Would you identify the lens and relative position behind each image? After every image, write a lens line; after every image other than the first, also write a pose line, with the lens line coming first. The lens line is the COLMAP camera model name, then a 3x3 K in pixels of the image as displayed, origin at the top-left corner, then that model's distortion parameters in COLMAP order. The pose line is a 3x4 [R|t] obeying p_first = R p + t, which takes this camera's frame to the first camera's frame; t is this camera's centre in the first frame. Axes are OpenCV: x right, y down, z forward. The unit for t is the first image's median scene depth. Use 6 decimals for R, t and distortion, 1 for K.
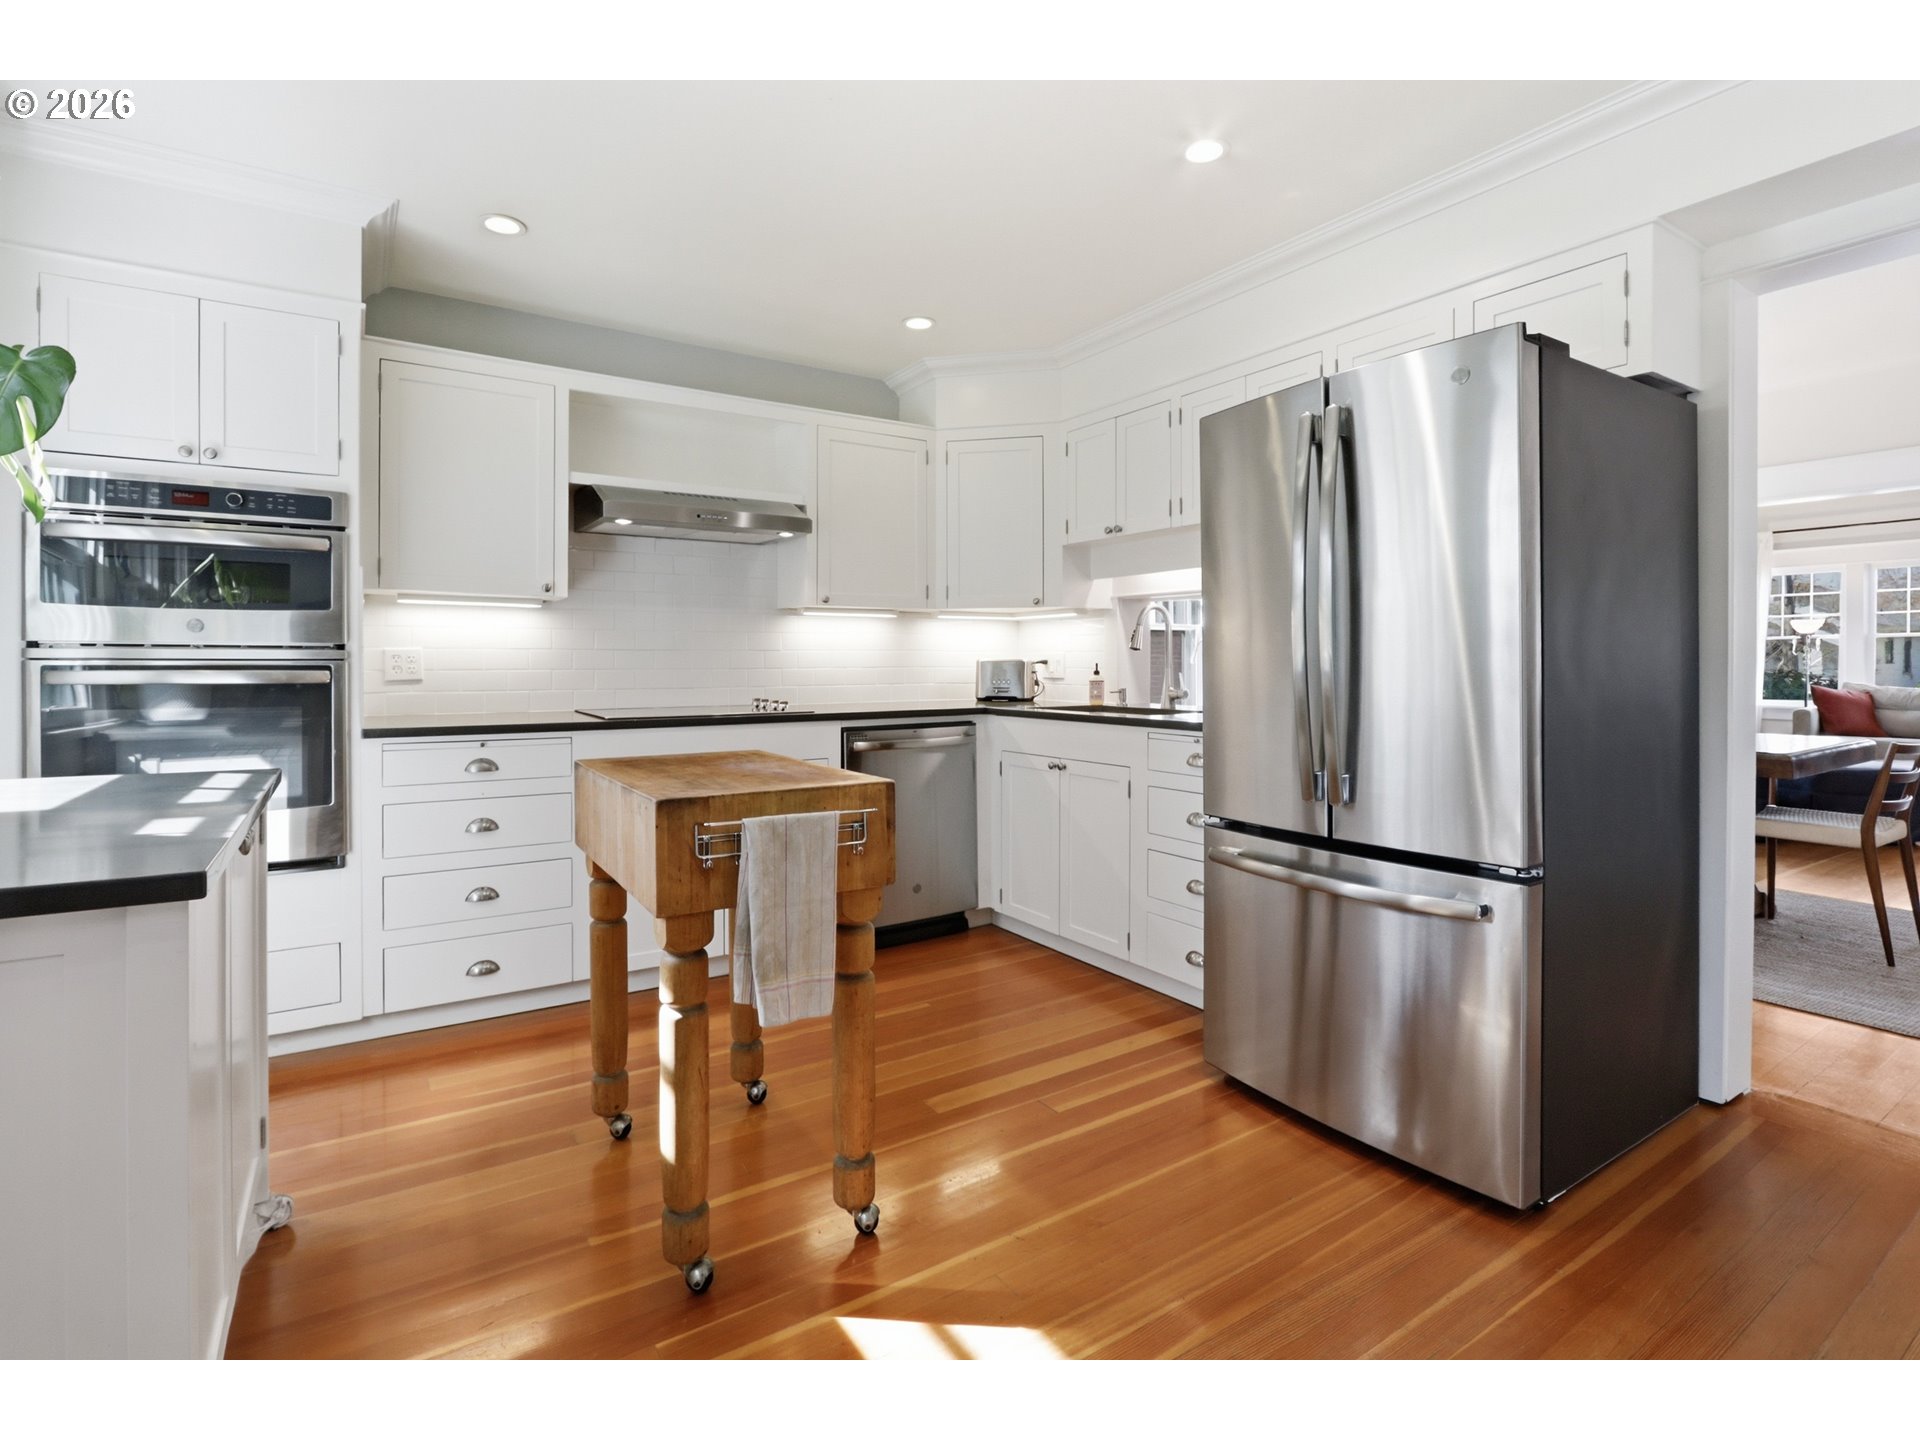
lens RADIAL K [[924.4, 0, 963.6], [0, 924.4, 676.9], [0, 0, 1]] dist [-0.001573, -0.000169]
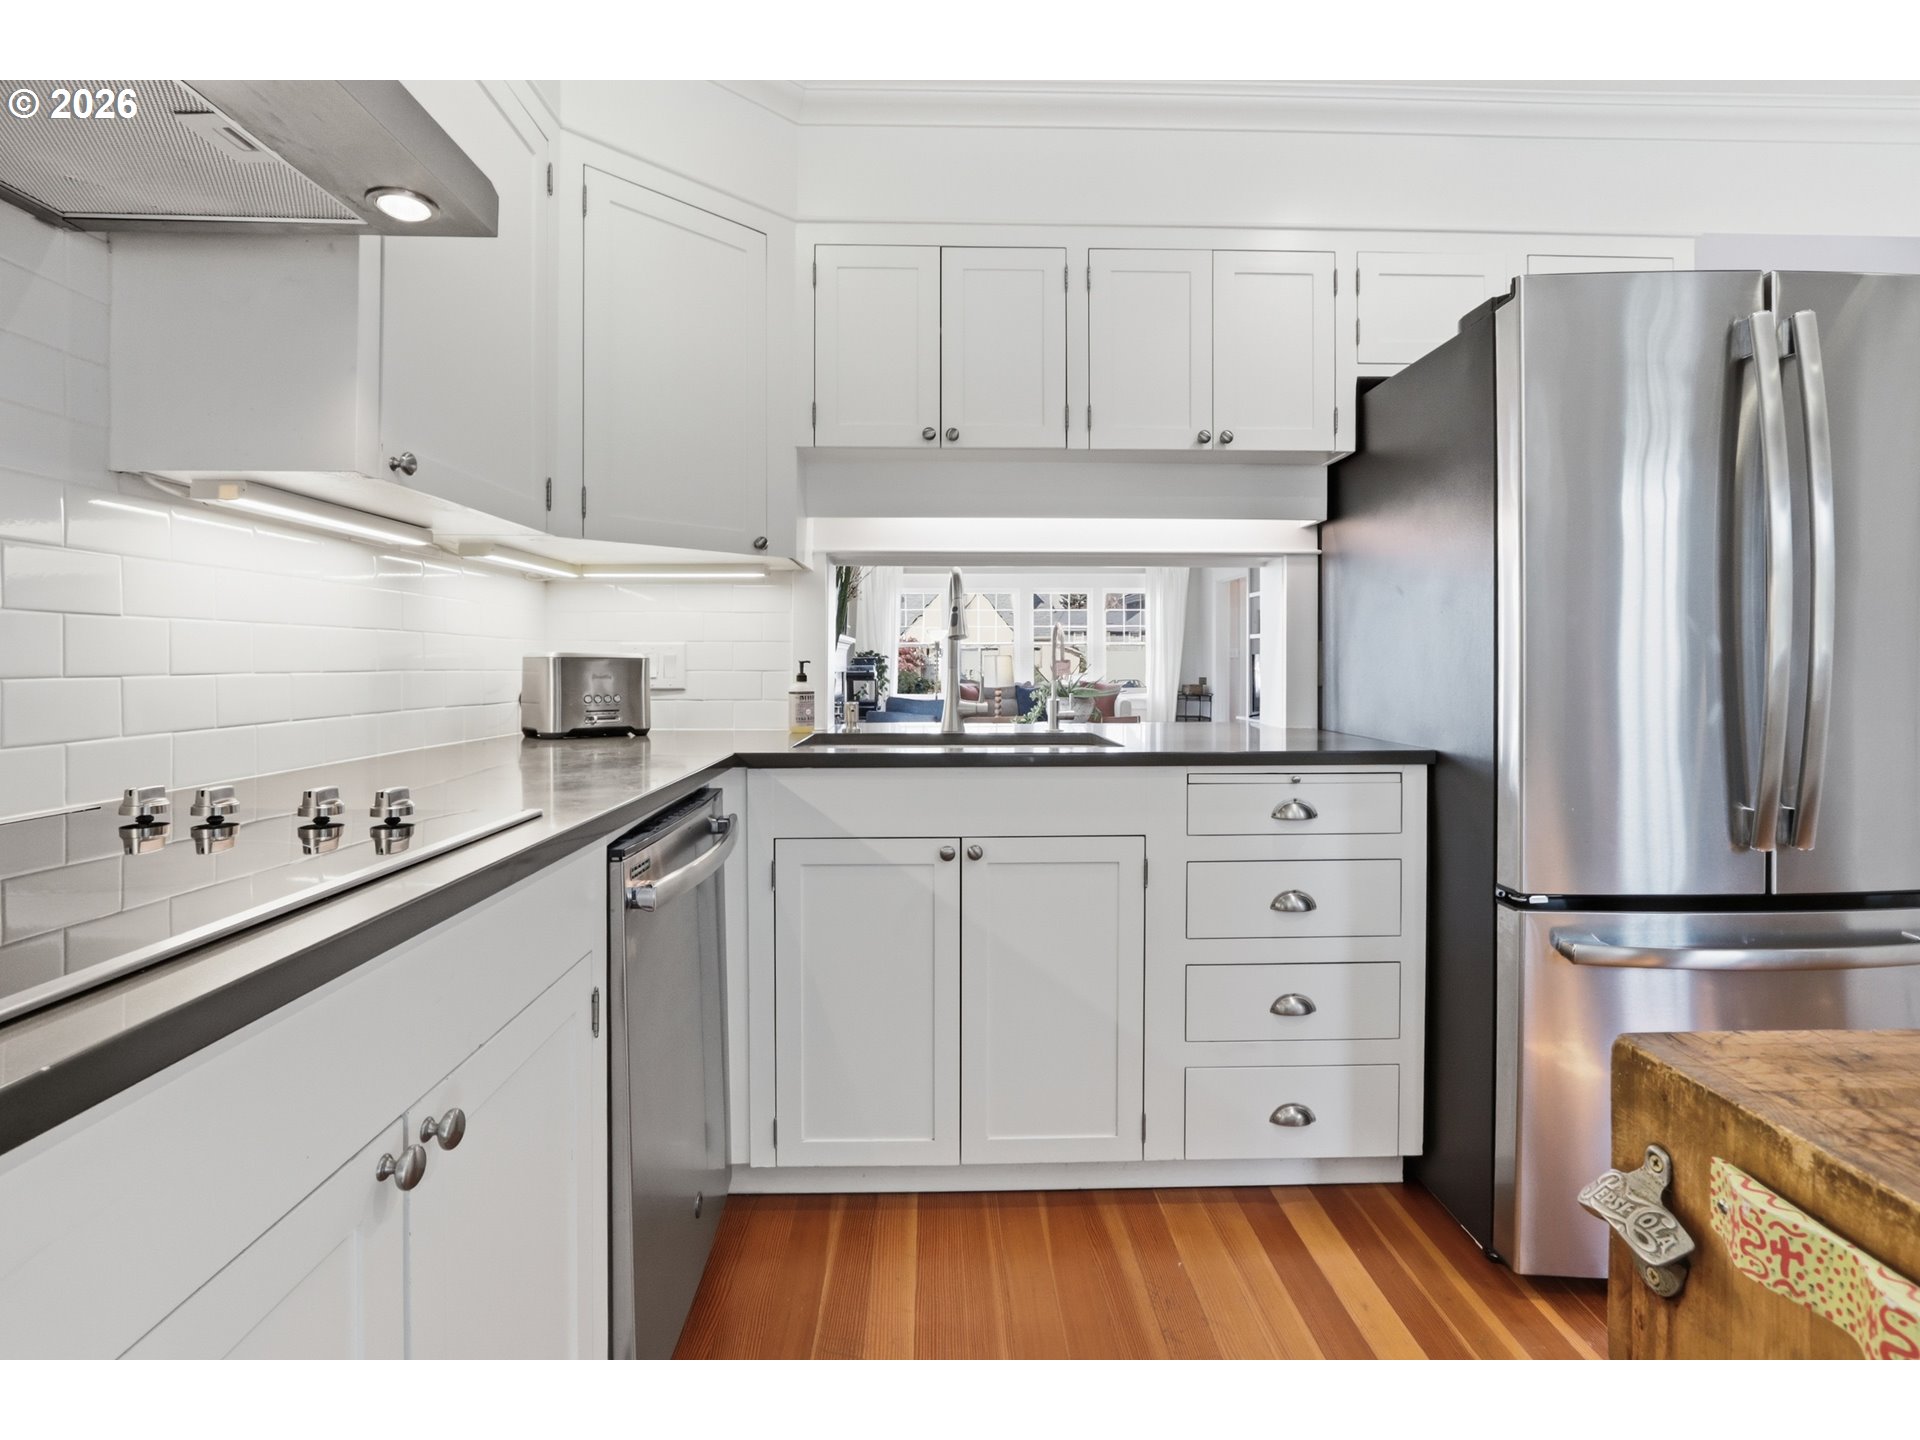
lens RADIAL K [[924.4, 0, 963.6], [0, 924.4, 676.9], [0, 0, 1]] dist [-0.001573, -0.000169]
pose [[0.521991, -0.007038, 0.852922, -0.331135], [0.008201, 0.999961, 0.003233, -0.006590], [-0.852912, 0.005307, 0.522028, 0.673260]]
